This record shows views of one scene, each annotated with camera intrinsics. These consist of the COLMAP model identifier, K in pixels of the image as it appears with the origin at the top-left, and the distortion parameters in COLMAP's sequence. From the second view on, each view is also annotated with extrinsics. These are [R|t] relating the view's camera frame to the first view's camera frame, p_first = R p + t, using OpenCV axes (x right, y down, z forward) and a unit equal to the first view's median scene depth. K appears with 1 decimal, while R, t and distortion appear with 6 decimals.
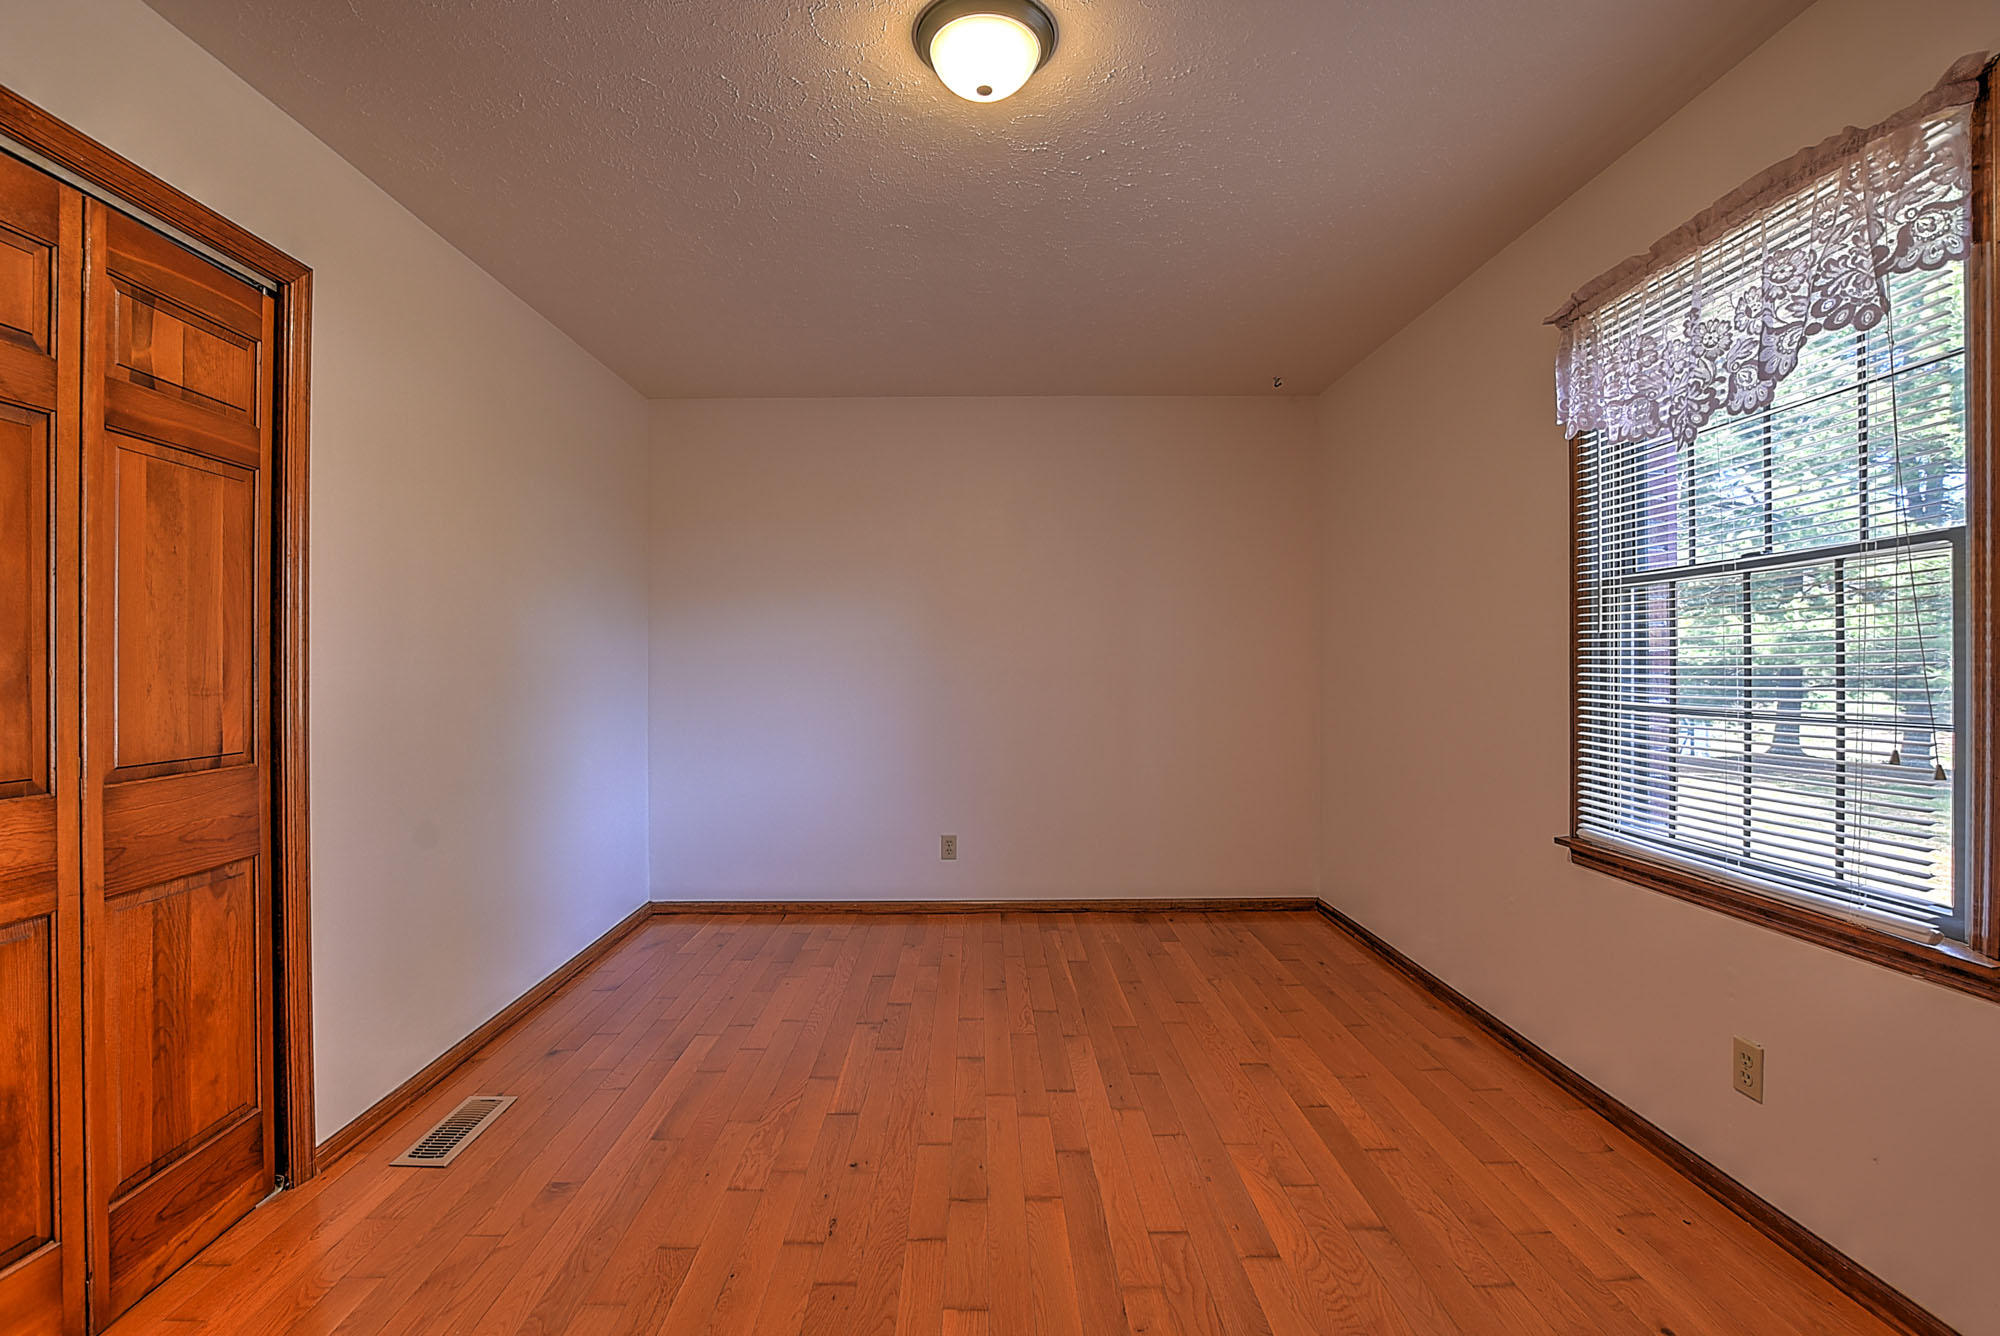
lens RADIAL K [[784.1, 0, 998.6], [0, 784.1, 653.7], [0, 0, 1]] dist [-0.000198, -0.000004]
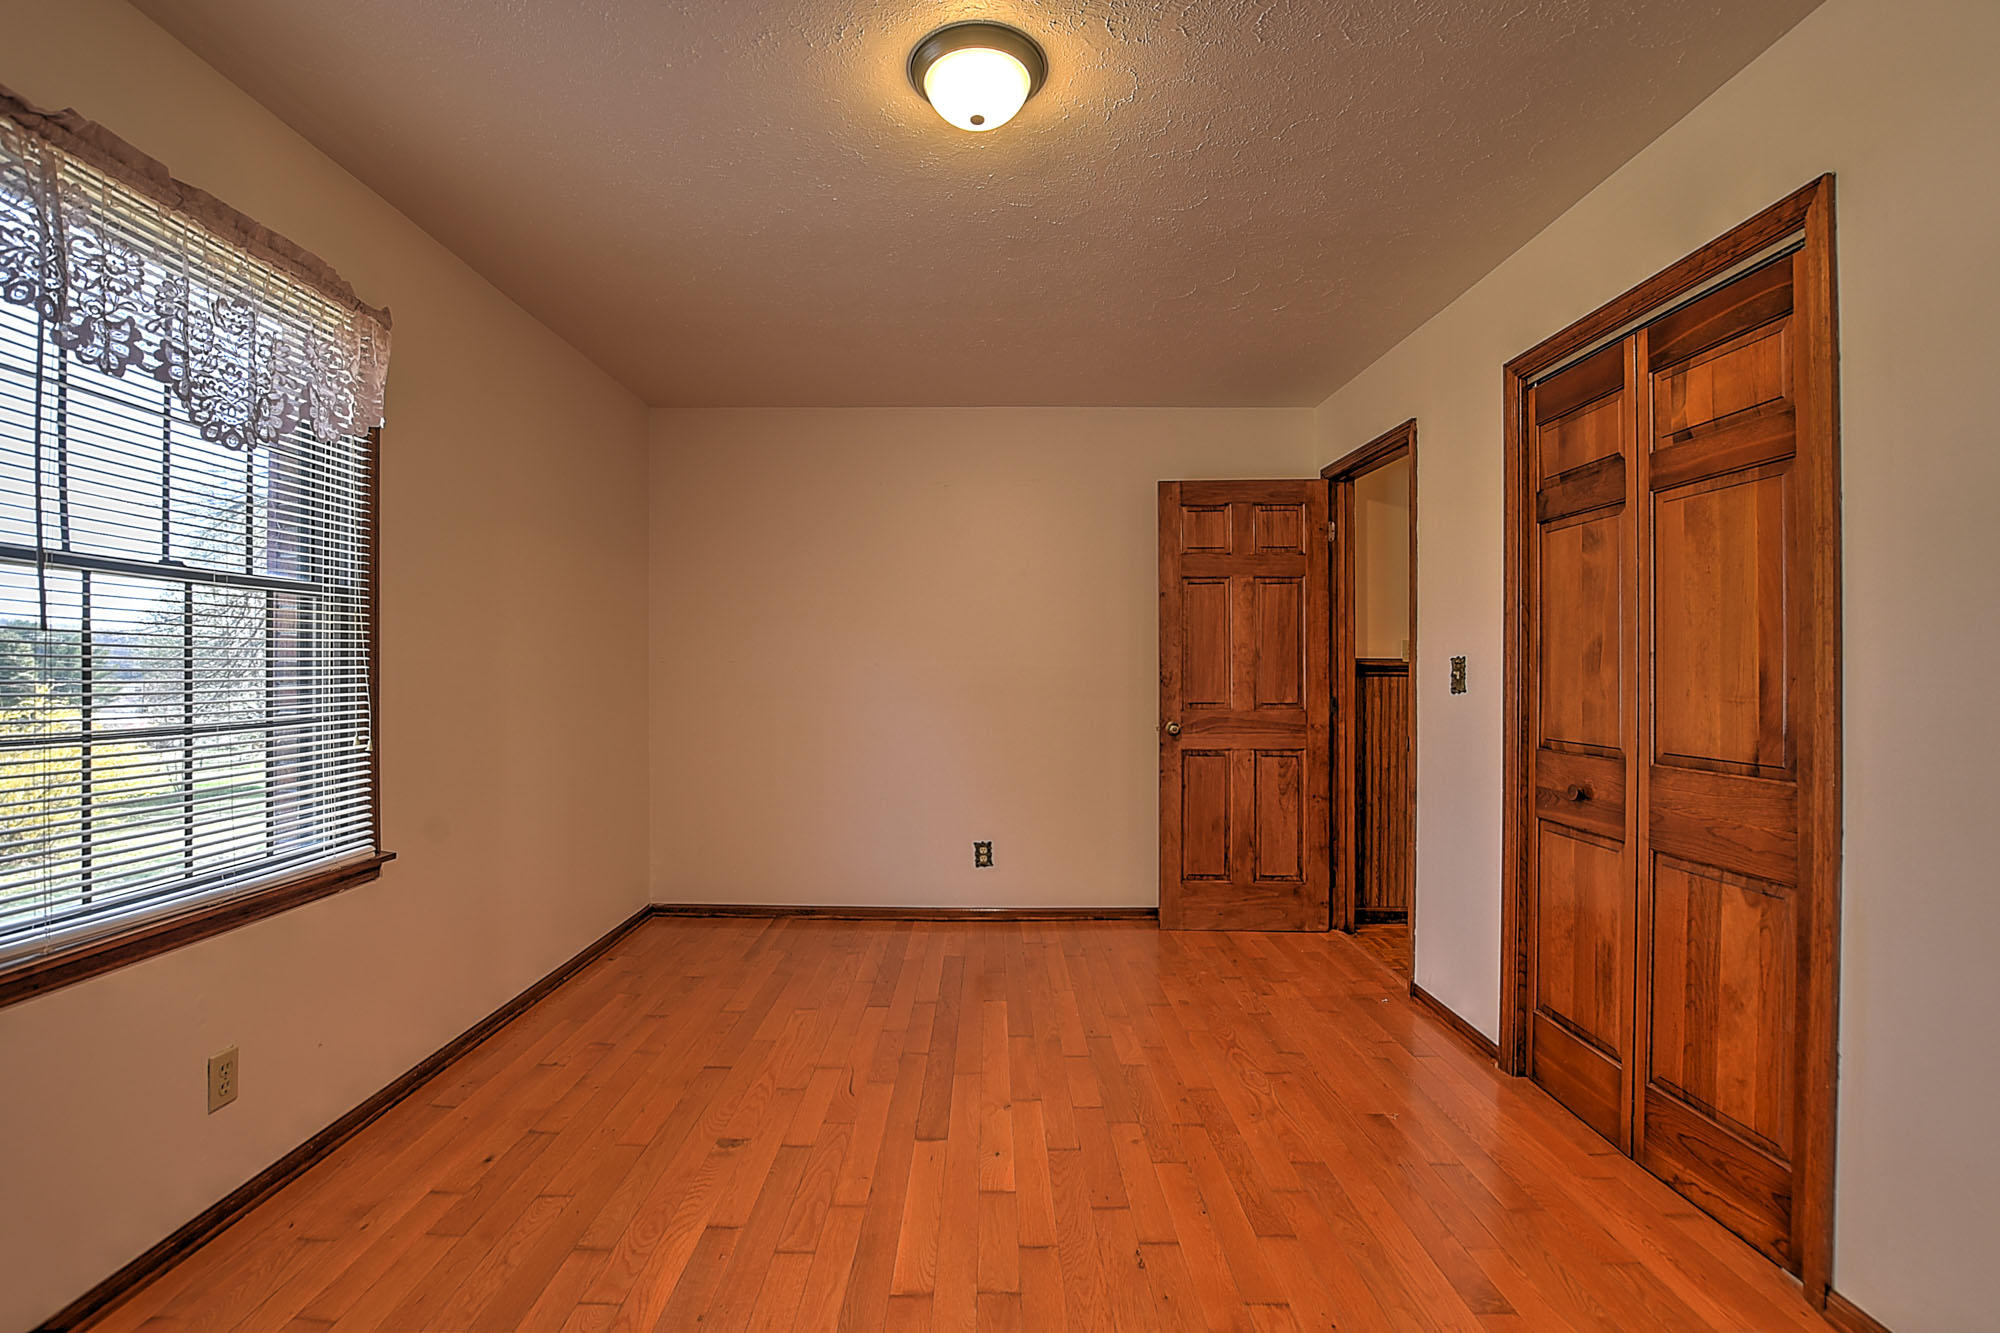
lens RADIAL K [[802.5, 0, 1060.6], [0, 802.5, 676.9], [0, 0, 1]] dist [-0.000280, 0.000098]
pose [[-0.998366, 0.004181, -0.056989, -0.065416], [0.004685, 0.999951, -0.008717, 0.025911], [0.056950, -0.008970, -0.998337, 2.102189]]
